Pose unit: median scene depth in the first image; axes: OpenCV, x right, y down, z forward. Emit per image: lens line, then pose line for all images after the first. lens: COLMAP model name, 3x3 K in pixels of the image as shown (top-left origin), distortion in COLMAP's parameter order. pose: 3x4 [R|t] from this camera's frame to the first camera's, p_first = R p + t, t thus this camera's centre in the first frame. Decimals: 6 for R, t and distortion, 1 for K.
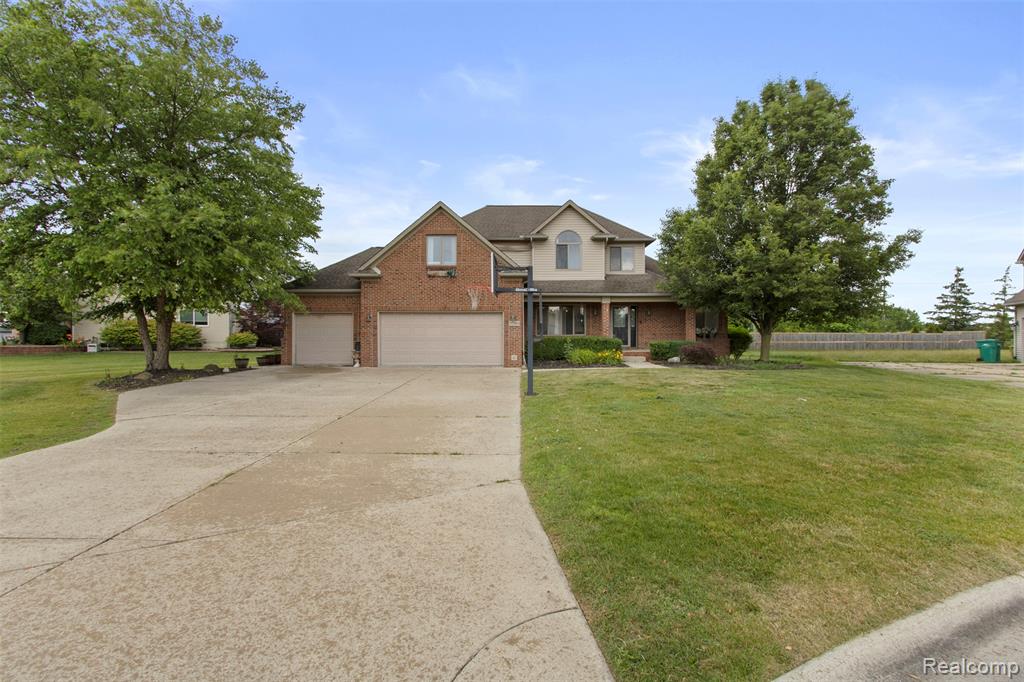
lens RADIAL K [[482.6, 0, 511.2], [0, 482.6, 347.5], [0, 0, 1]] dist [0.004647, 0.000345]
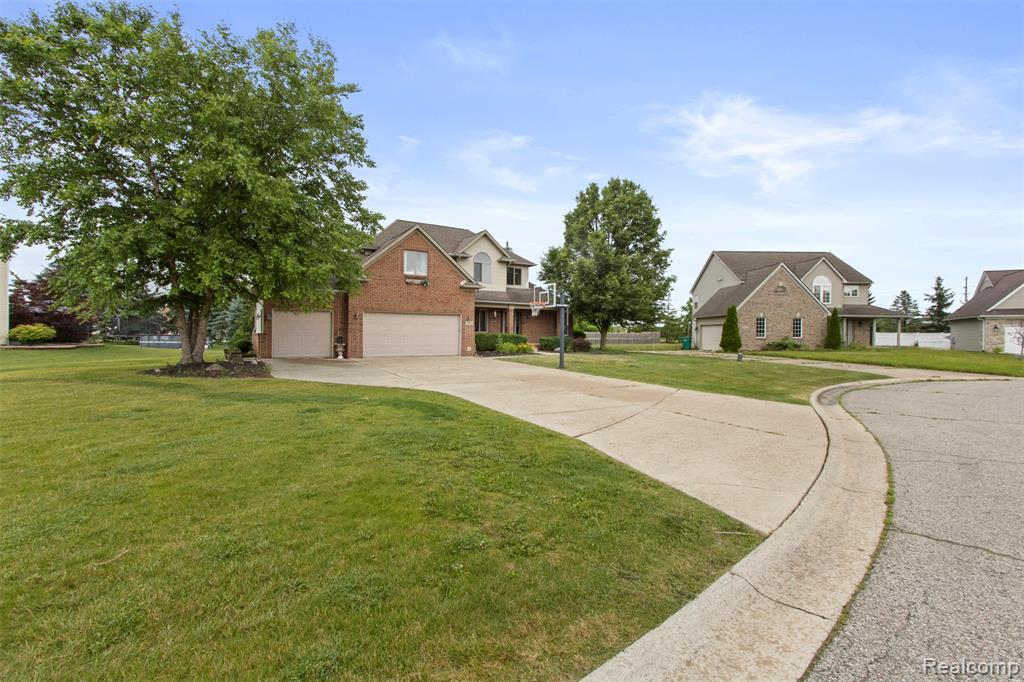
lens RADIAL K [[482.6, 0, 512.5], [0, 482.6, 337.1], [0, 0, 1]] dist [0.004647, 0.000345]
pose [[0.847337, 0.004085, 0.531039, -0.585700], [0.003155, 0.999914, -0.012726, 0.005397], [-0.531046, 0.012459, 0.847252, -0.177179]]
